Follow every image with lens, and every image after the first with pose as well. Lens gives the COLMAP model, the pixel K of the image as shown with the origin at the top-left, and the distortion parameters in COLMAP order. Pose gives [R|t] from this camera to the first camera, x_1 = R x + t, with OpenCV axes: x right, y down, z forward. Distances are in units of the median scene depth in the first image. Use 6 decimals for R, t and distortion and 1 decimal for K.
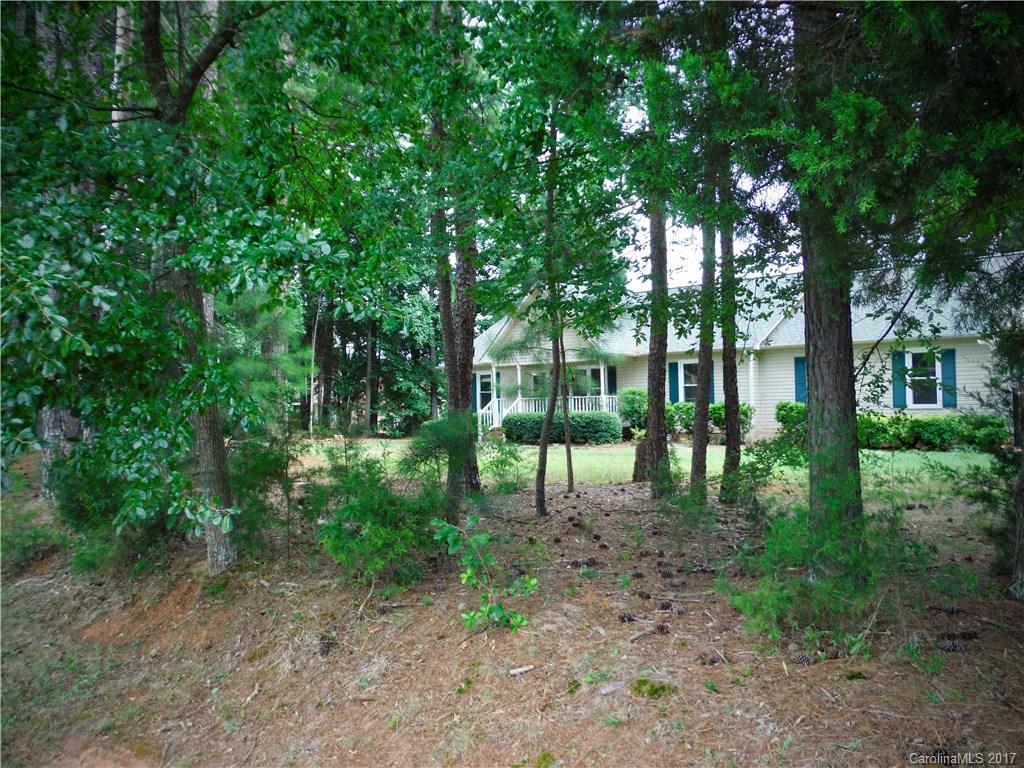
lens RADIAL K [[858.0, 0, 510.5], [0, 858.0, 370.7], [0, 0, 1]] dist [-0.088192, 0.058801]
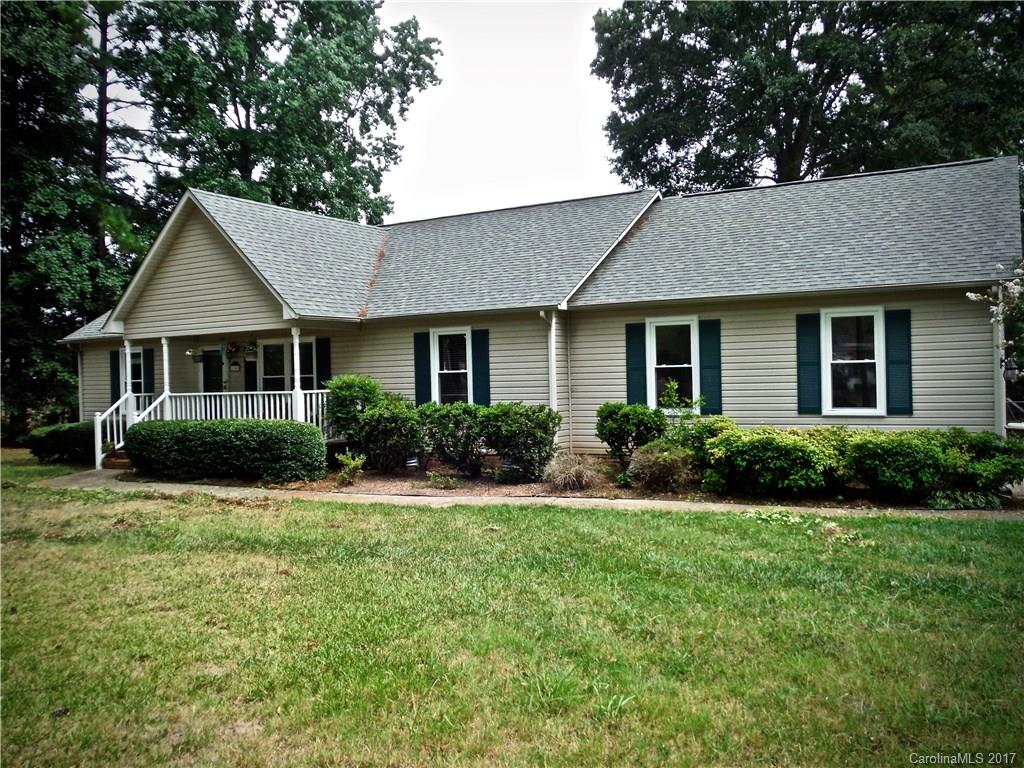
lens RADIAL K [[858.0, 0, 510.5], [0, 858.0, 370.7], [0, 0, 1]] dist [-0.088192, 0.058801]
pose [[0.971144, -0.005642, 0.238428, 0.124376], [-0.001727, 0.999527, 0.030689, -0.001882], [-0.238489, -0.030215, 0.970675, 0.473830]]
